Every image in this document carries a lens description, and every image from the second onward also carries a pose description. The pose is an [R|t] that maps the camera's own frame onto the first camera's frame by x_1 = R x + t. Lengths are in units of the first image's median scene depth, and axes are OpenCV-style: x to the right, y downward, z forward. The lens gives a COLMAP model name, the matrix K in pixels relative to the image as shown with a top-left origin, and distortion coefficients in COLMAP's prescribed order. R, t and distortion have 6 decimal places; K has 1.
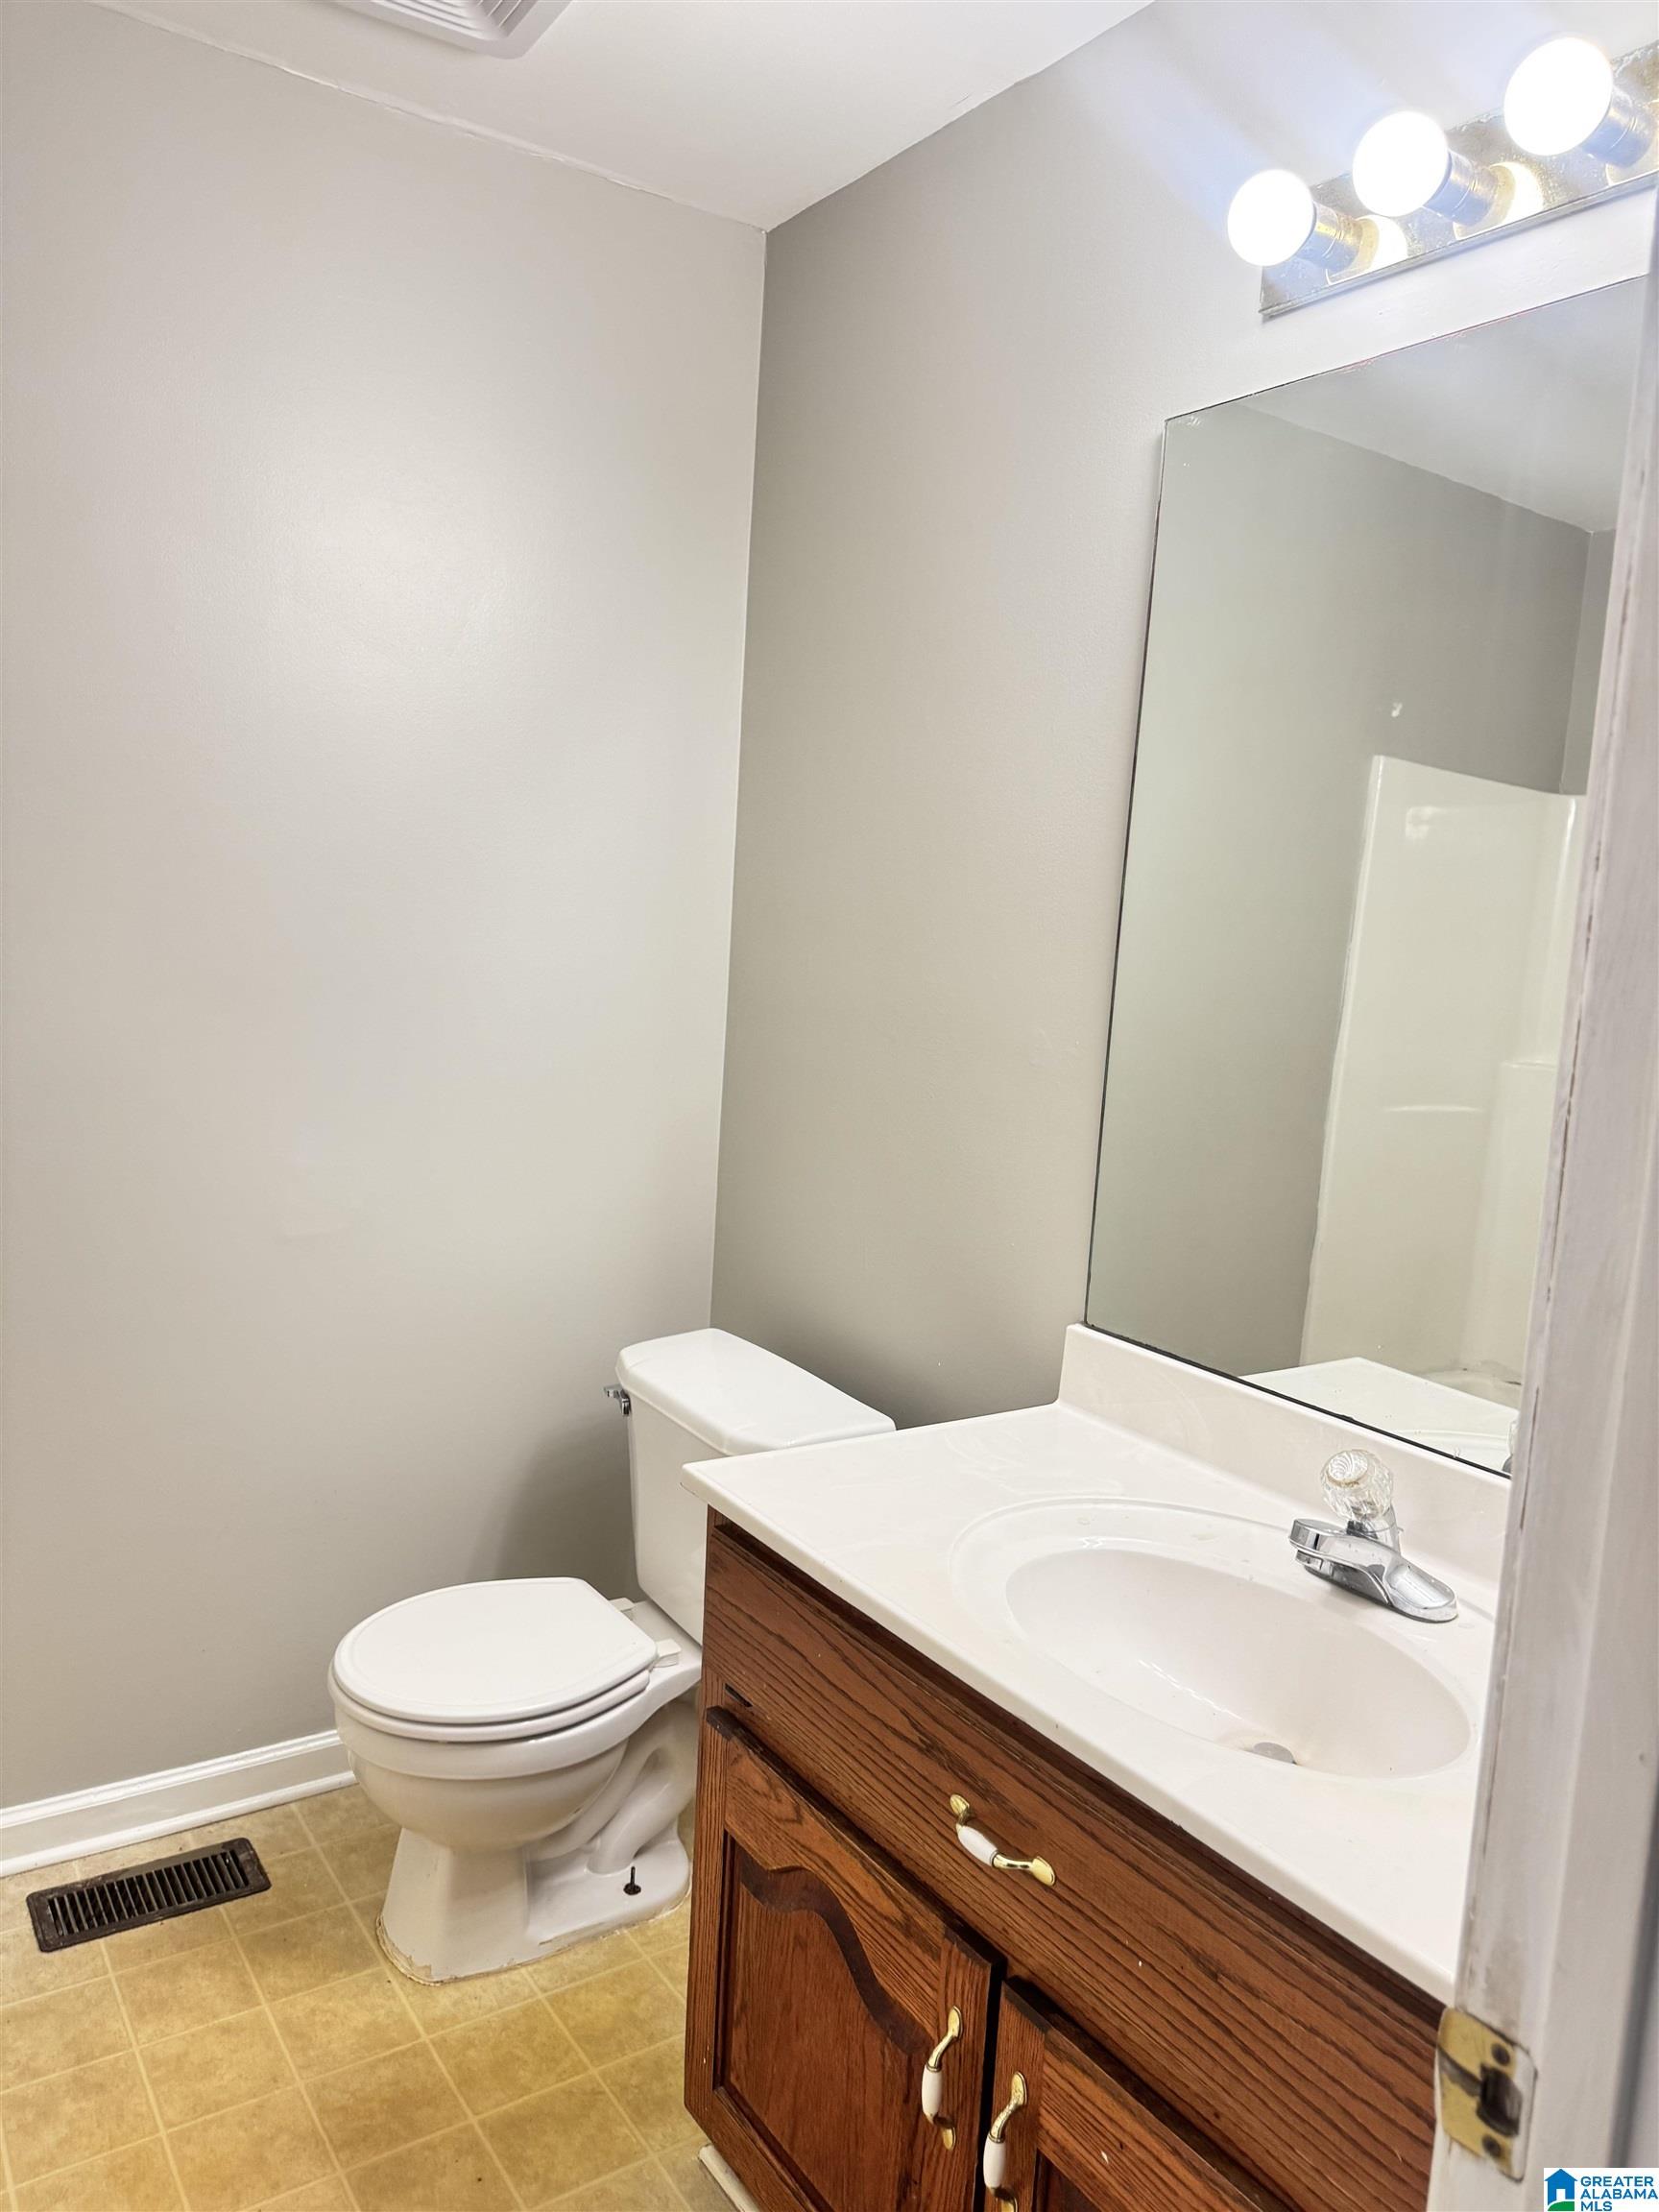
lens RADIAL K [[1564.7, 0, 833.7], [0, 1564.7, 1121.3], [0, 0, 1]] dist [0.037356, -0.040225]
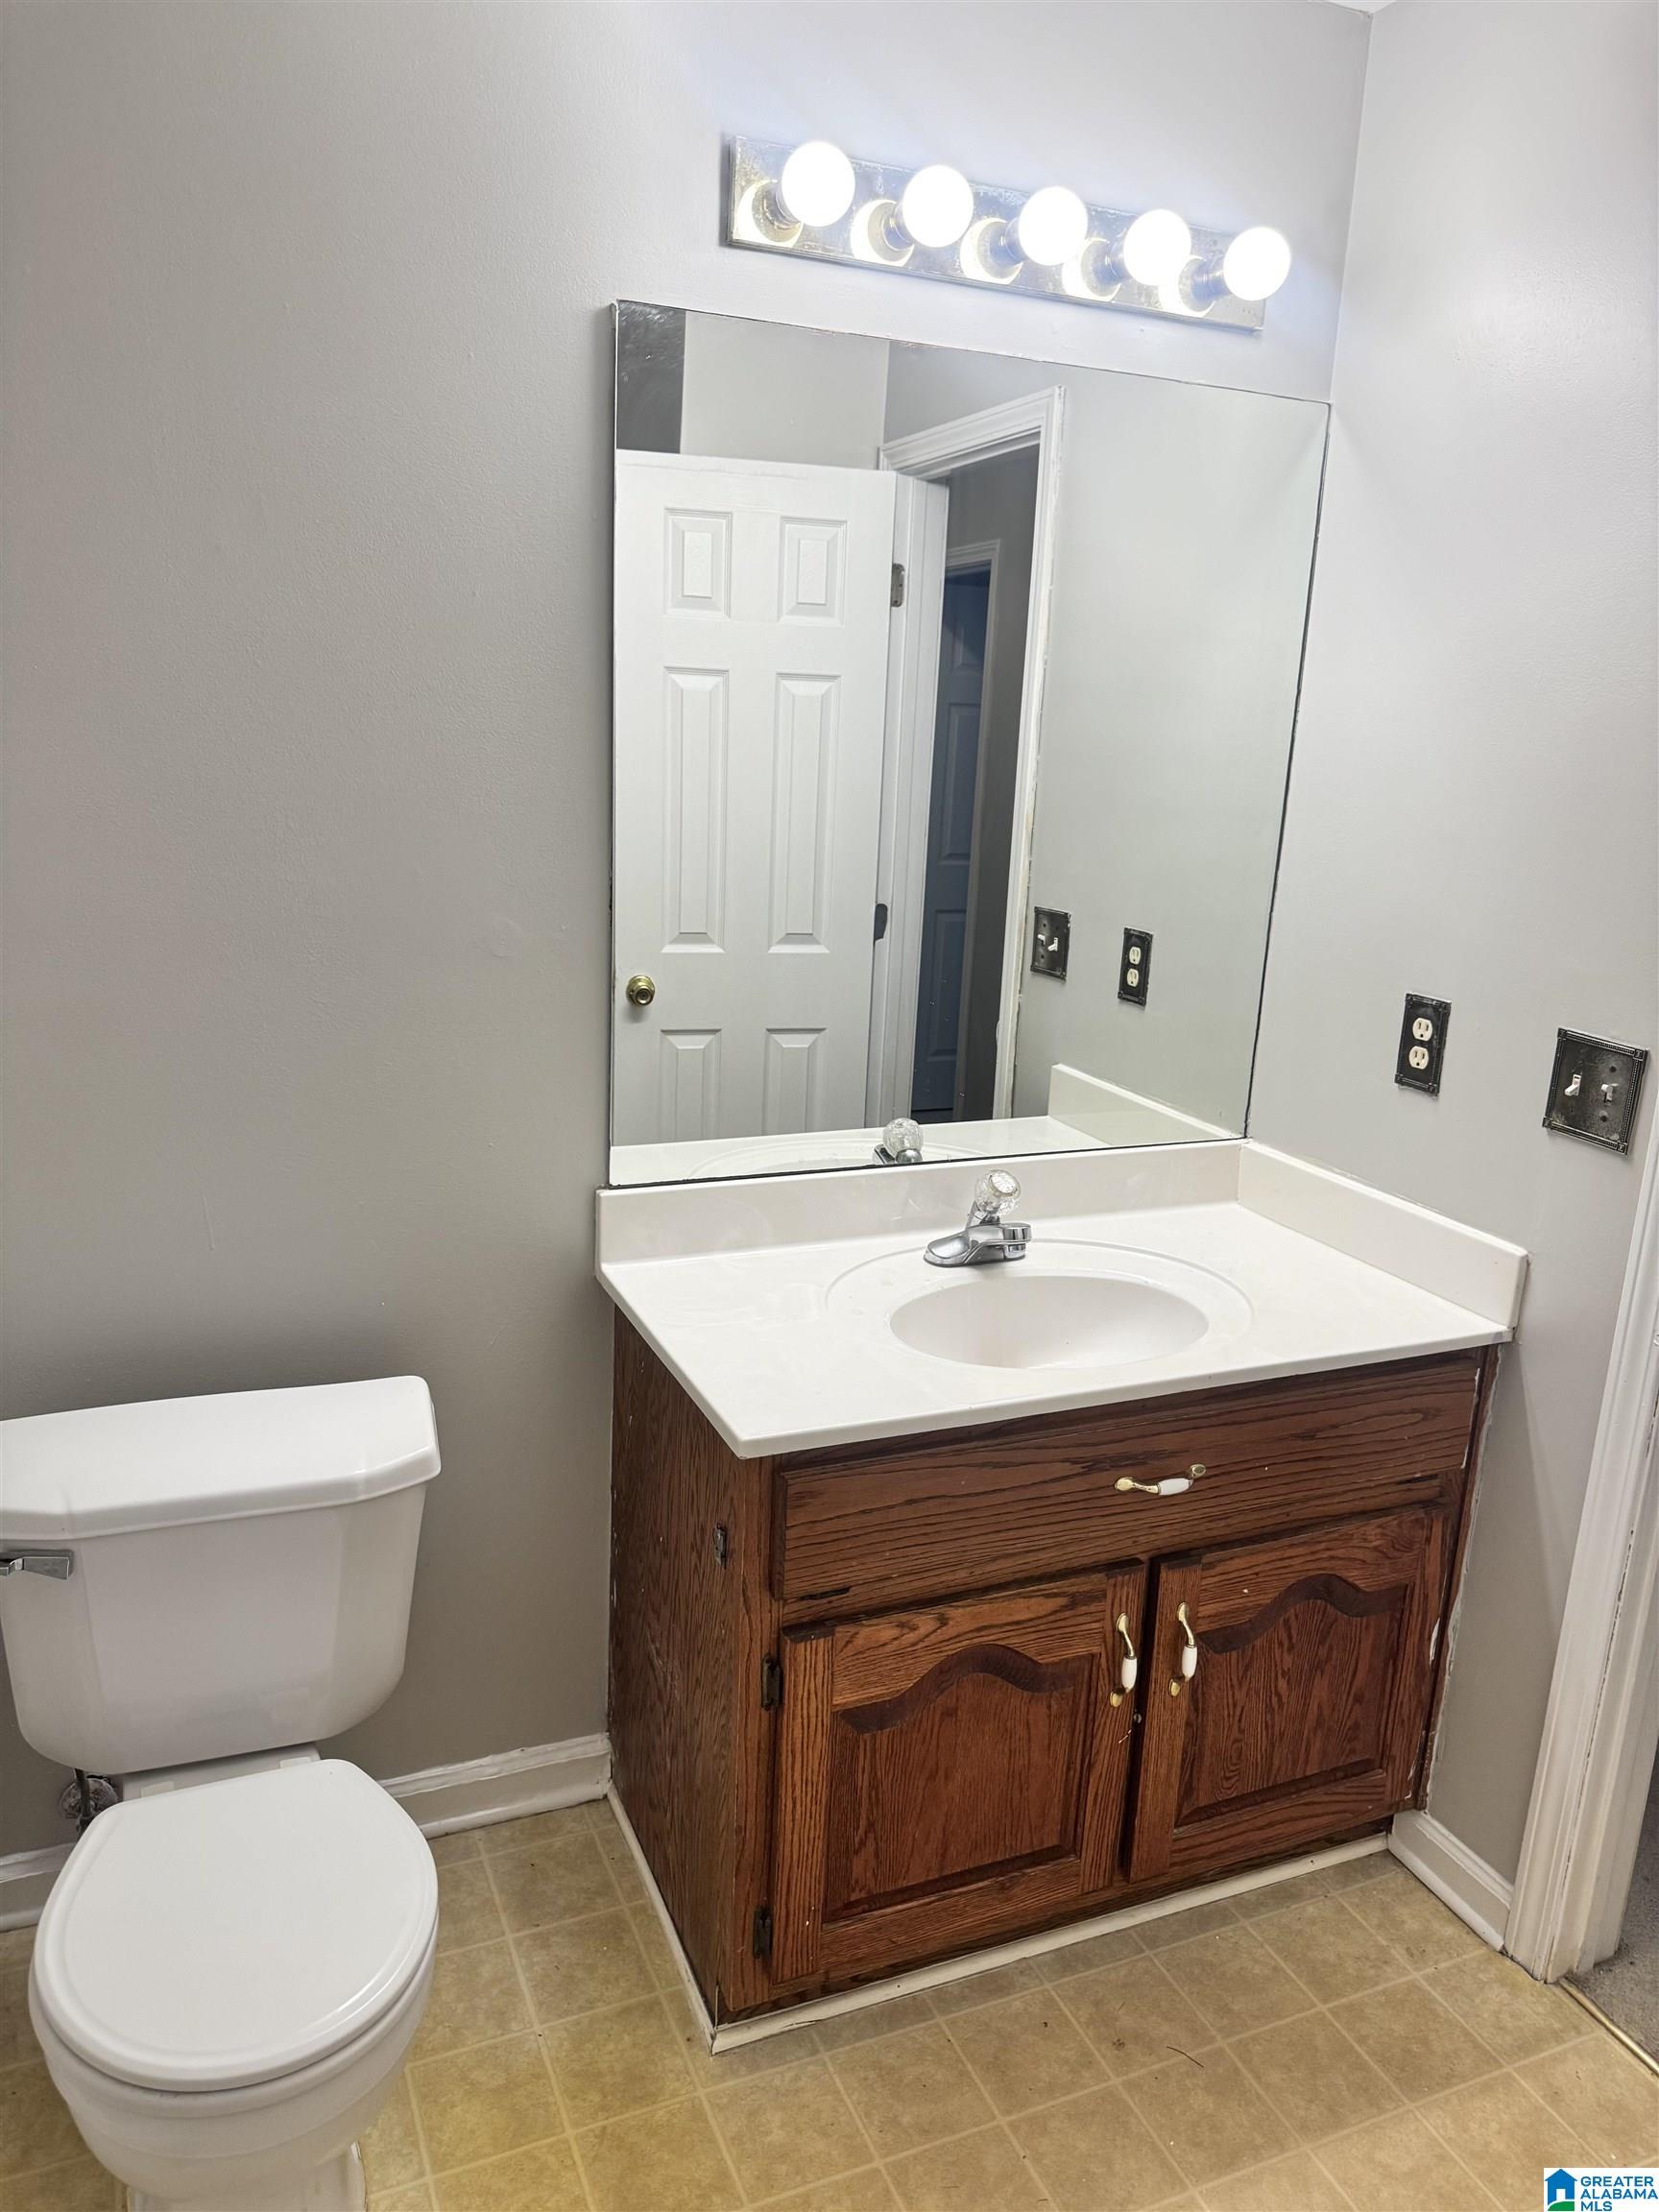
lens RADIAL K [[1564.7, 0, 796.4], [0, 1564.7, 1111.7], [0, 0, 1]] dist [0.037356, -0.040225]
pose [[0.207462, -0.289796, 0.934333, -1.006682], [0.098879, 0.956434, 0.274695, -0.252126], [-0.973233, 0.035397, 0.227078, 0.802542]]
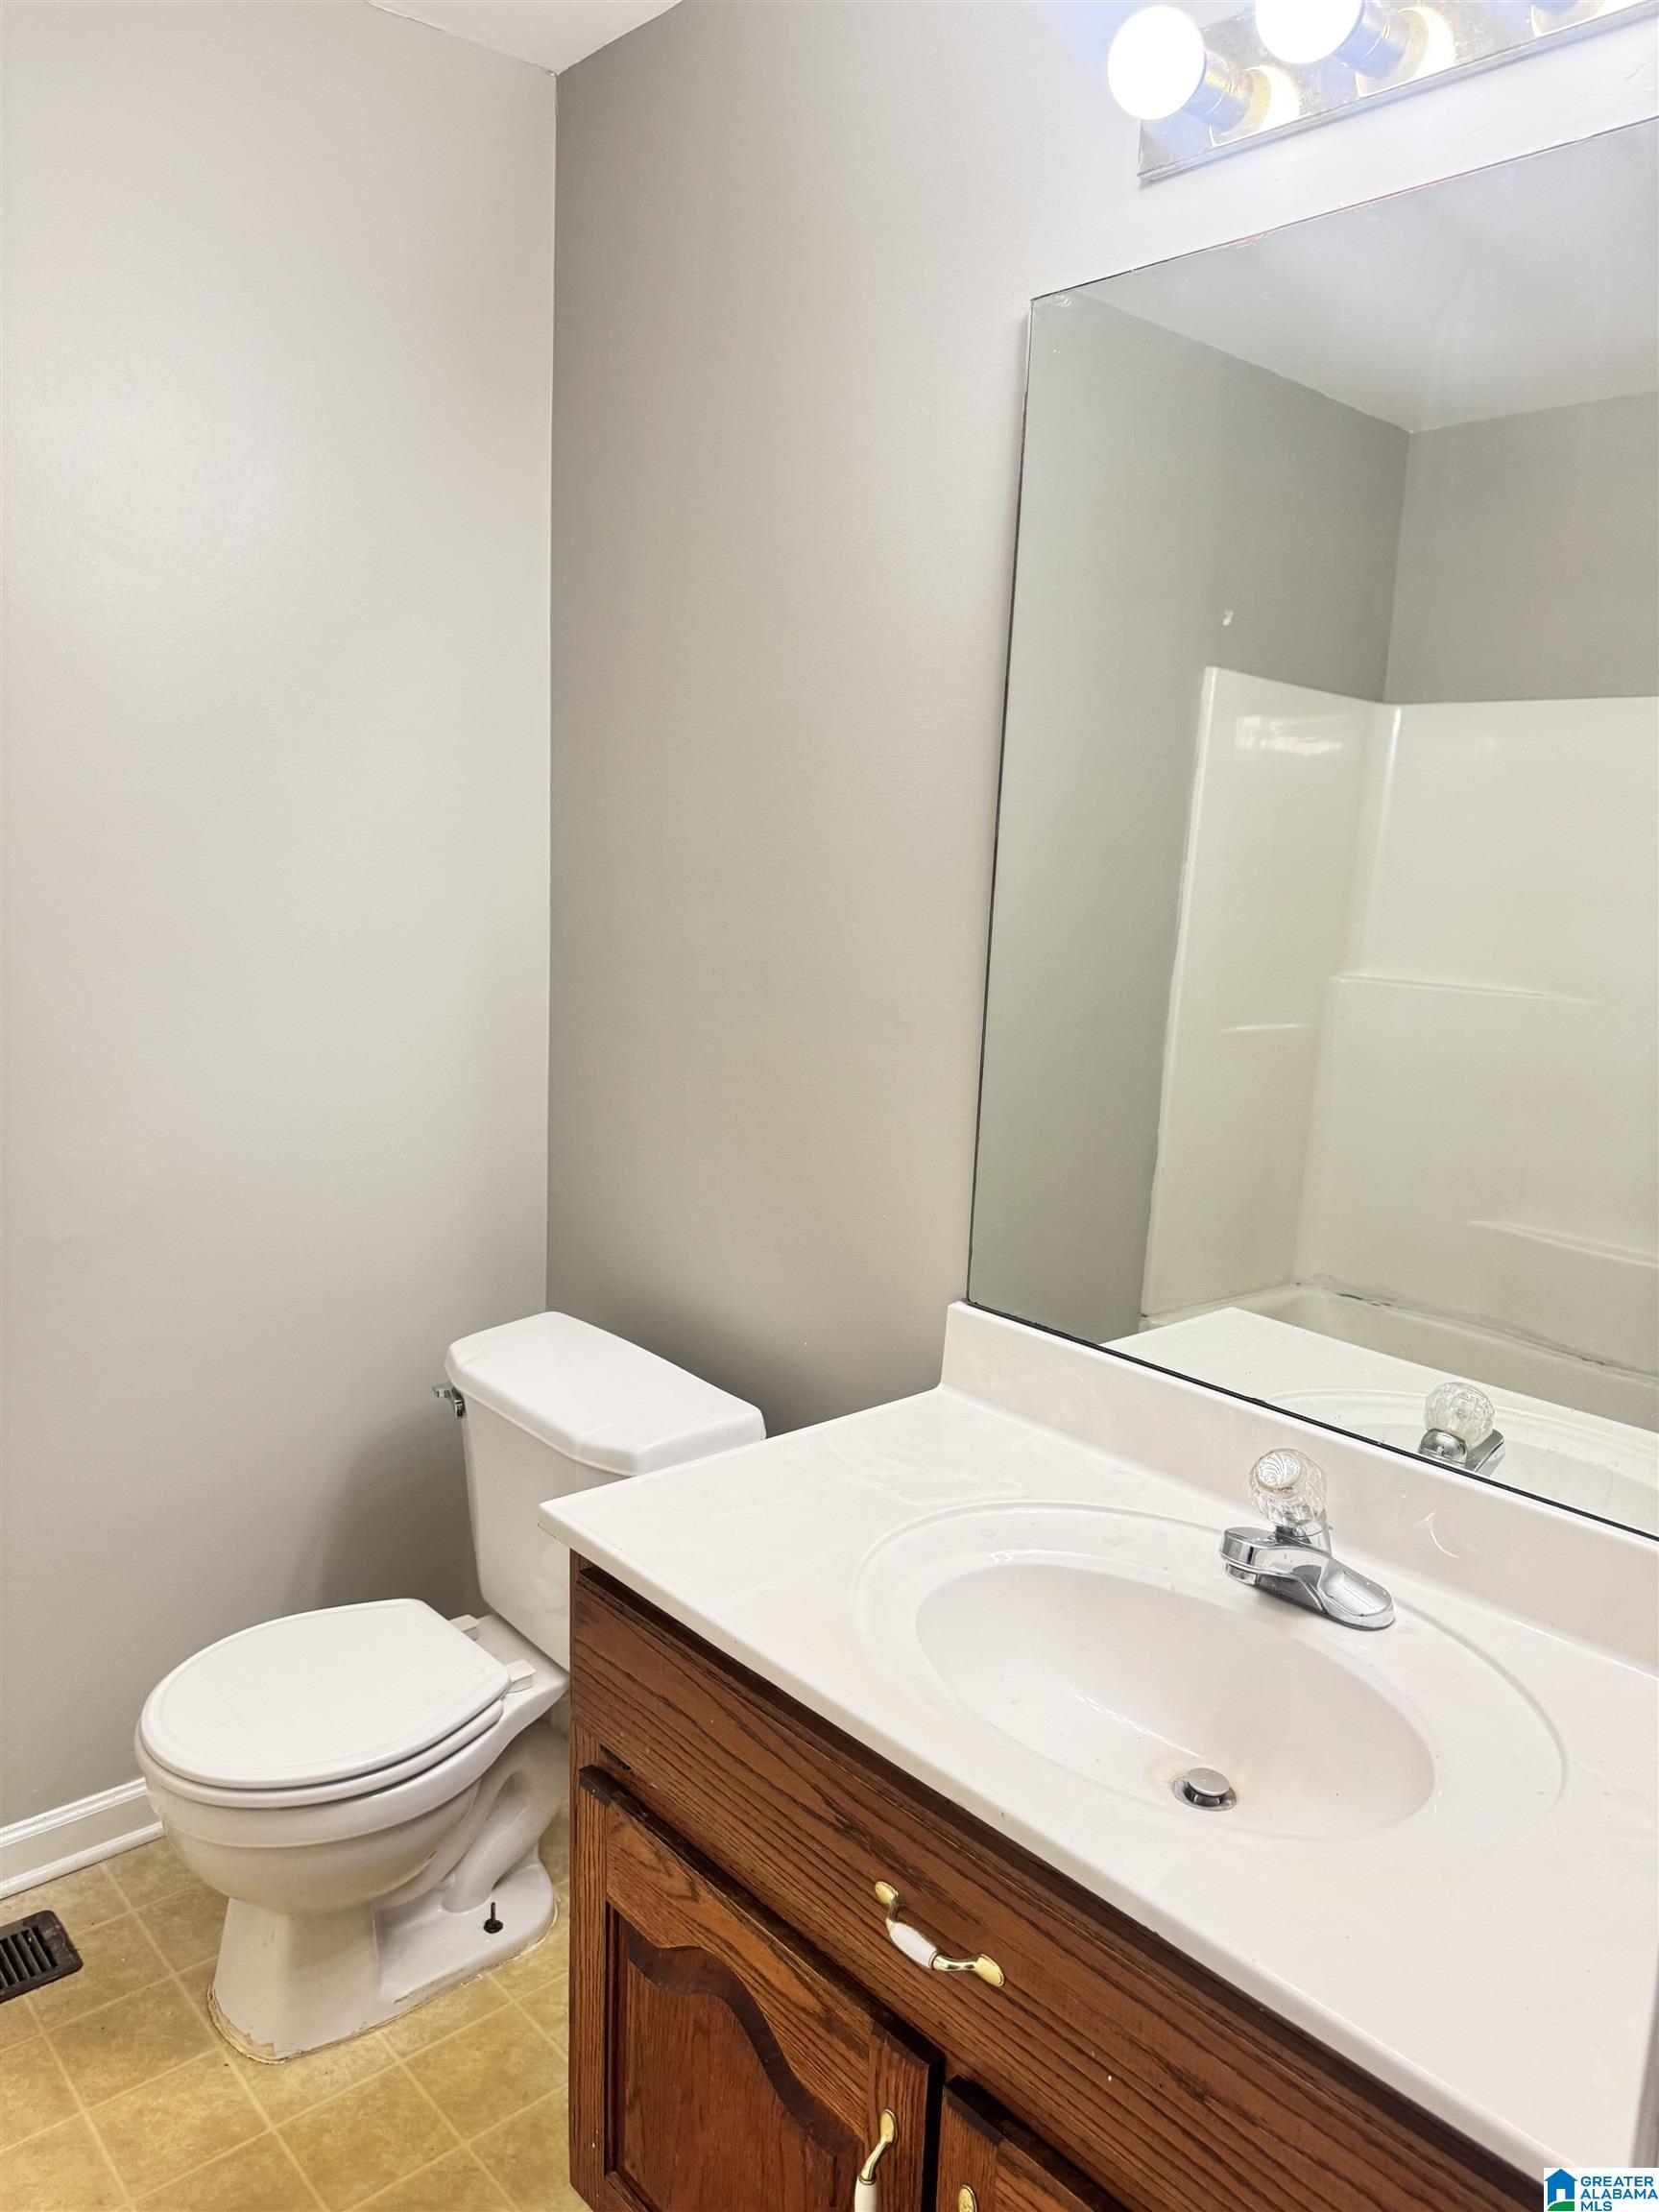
lens RADIAL K [[1564.7, 0, 834.4], [0, 1564.7, 1122.1], [0, 0, 1]] dist [0.037356, -0.040225]
pose [[0.991576, -0.041989, 0.122530, -0.033442], [0.034866, 0.997607, 0.059709, -0.044939], [-0.124744, -0.054934, 0.990667, 0.123888]]
